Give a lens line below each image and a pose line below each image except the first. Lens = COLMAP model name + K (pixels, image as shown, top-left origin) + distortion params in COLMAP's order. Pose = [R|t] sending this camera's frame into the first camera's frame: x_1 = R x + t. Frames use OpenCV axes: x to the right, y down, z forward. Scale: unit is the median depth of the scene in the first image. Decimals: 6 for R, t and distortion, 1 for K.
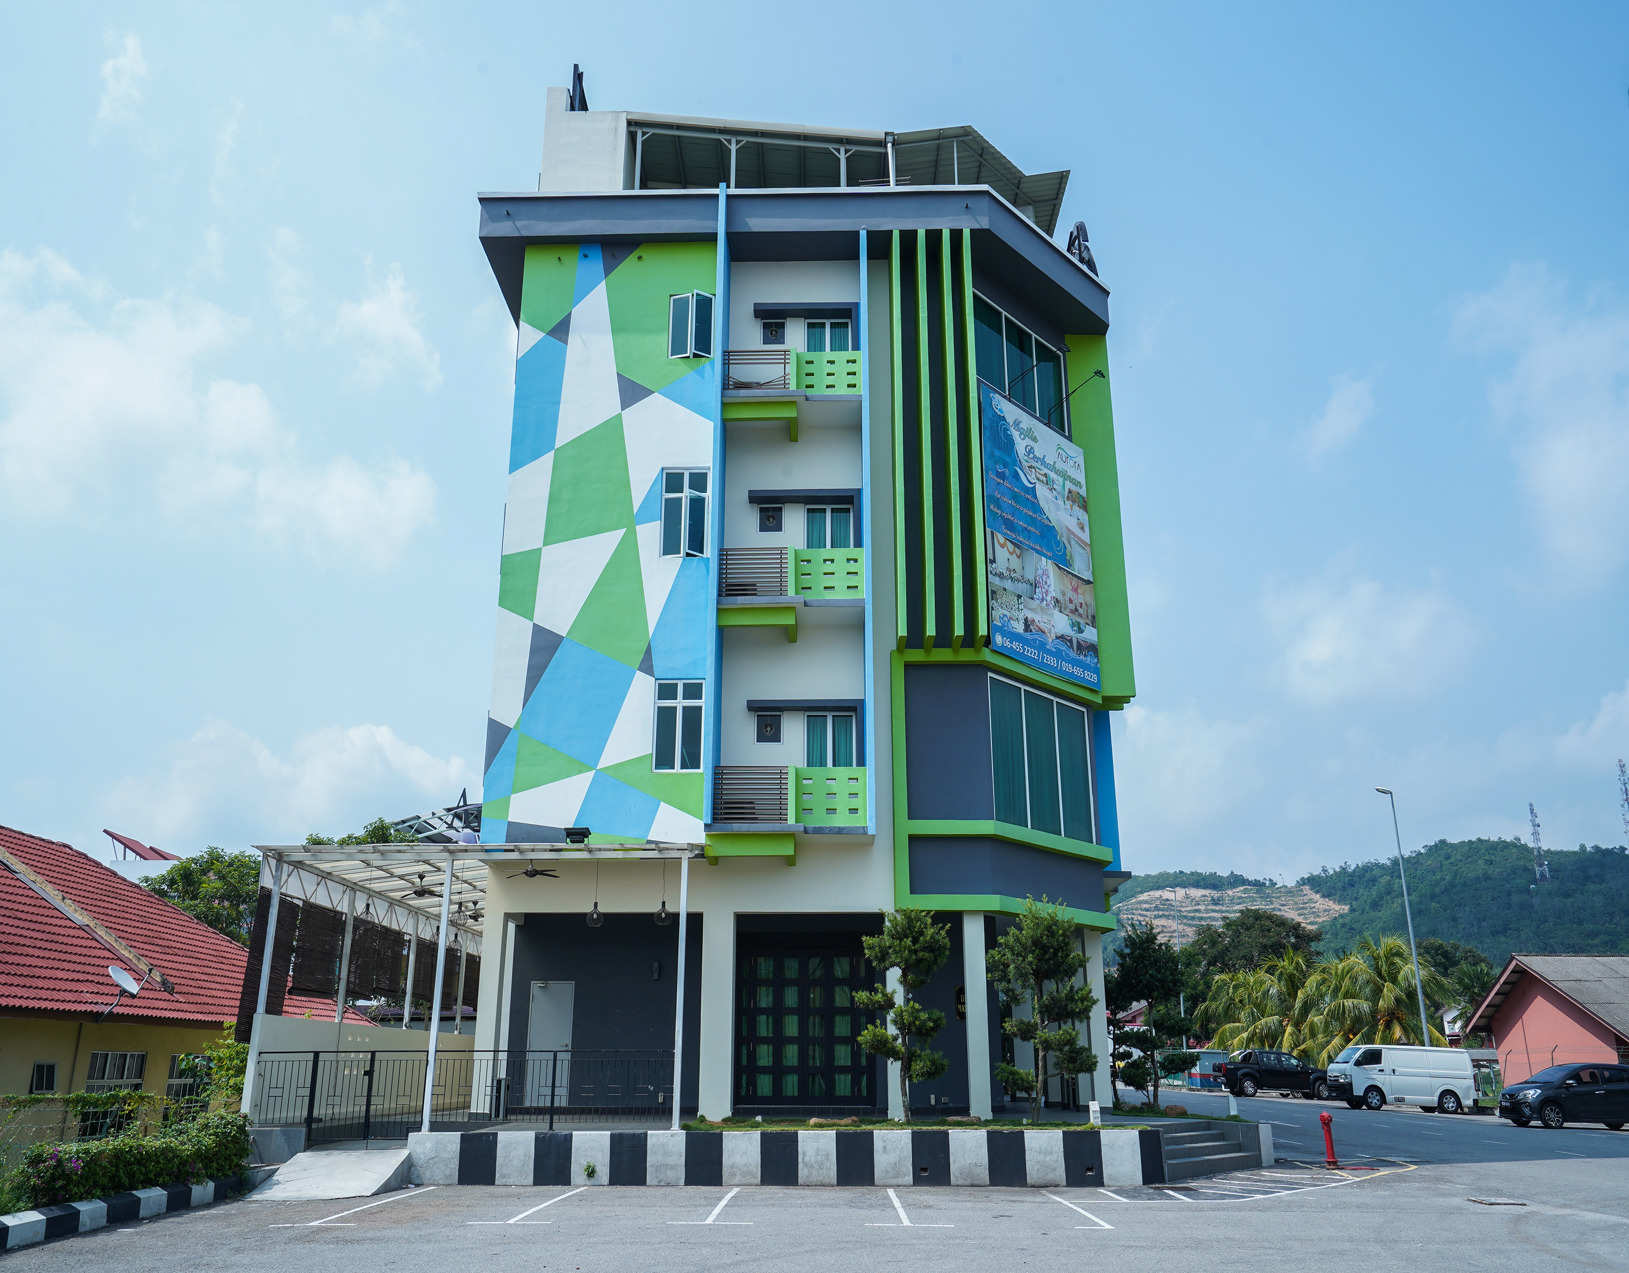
lens RADIAL K [[1175.7, 0, 811.5], [0, 1175.7, 677.9], [0, 0, 1]] dist [0.002189, 0.002455]
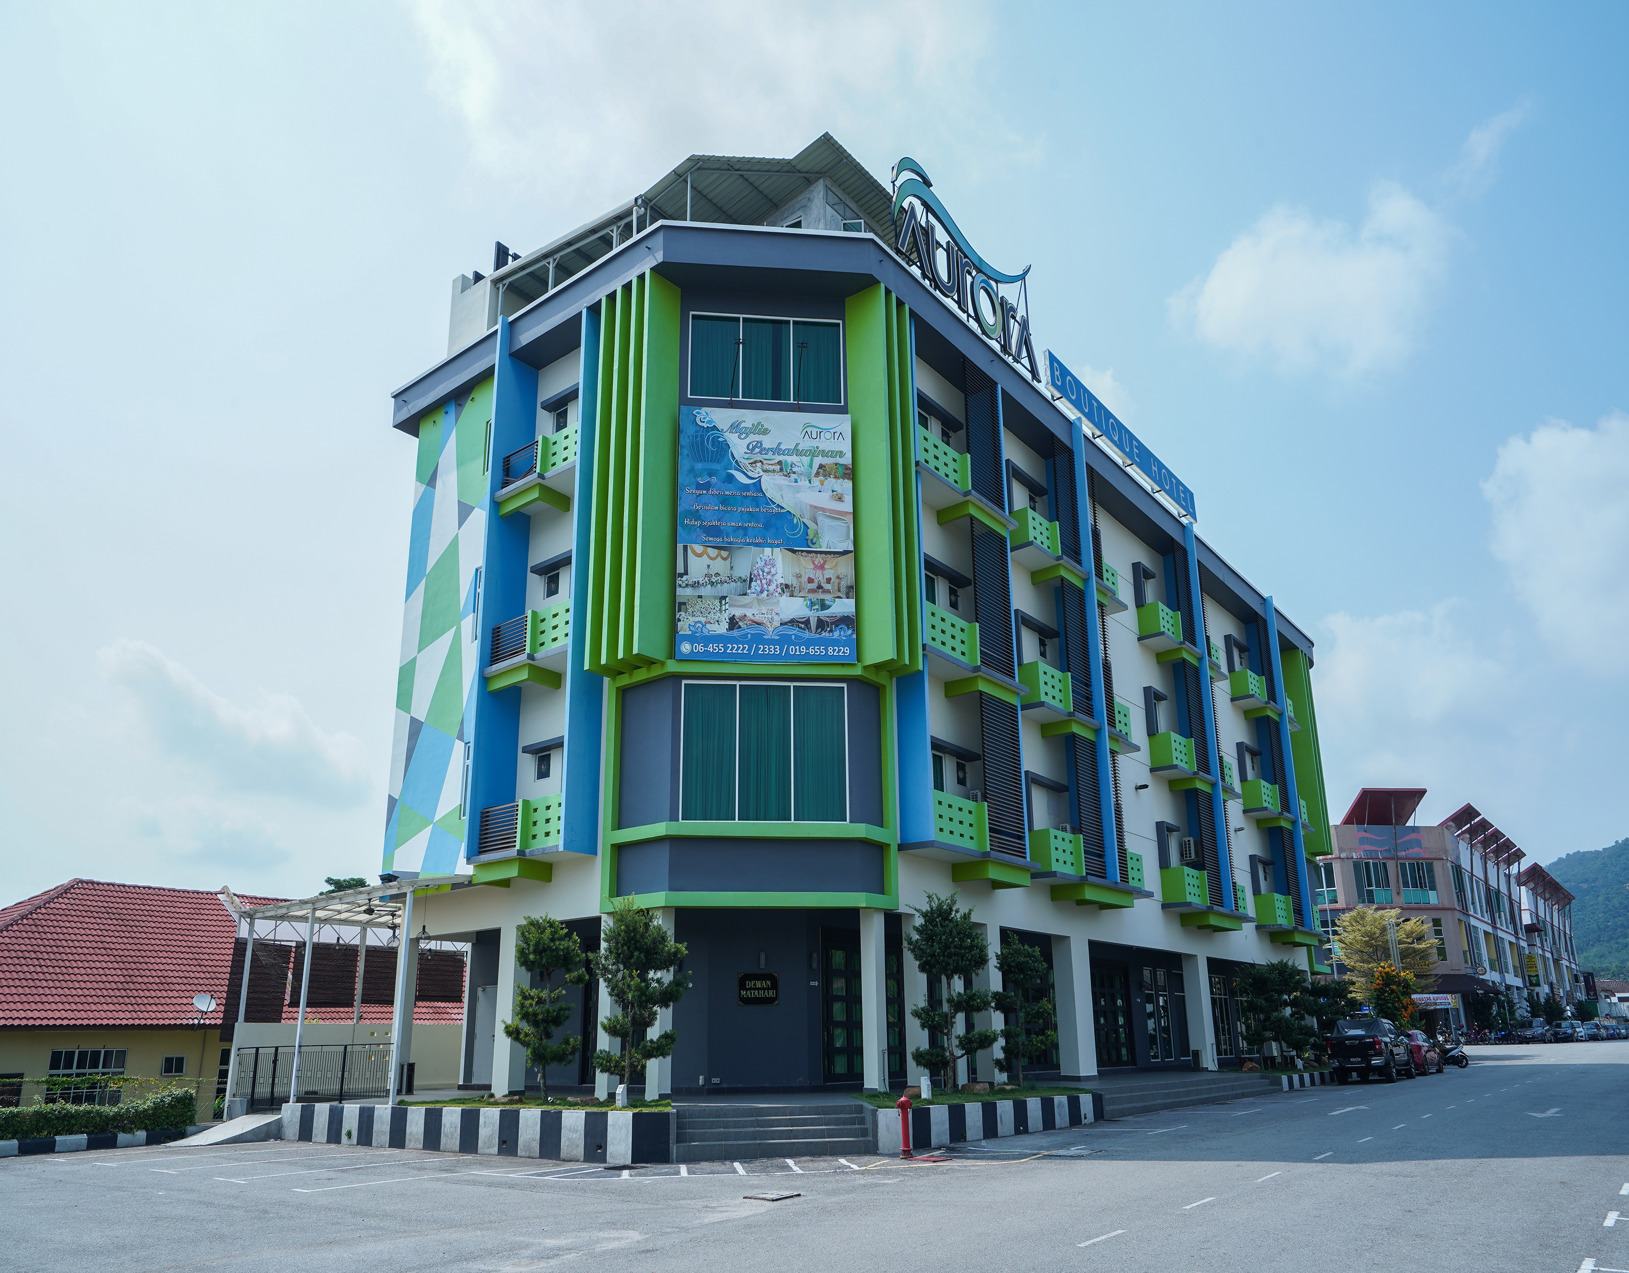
lens RADIAL K [[1236.5, 0, 814.5], [0, 1236.5, 636.5], [0, 0, 1]] dist [0.004991, 0.001811]
pose [[0.755398, -0.217885, -0.617981, 0.934338], [0.207155, 0.974138, -0.090237, 0.081573], [0.621660, -0.059853, 0.780997, 0.205958]]
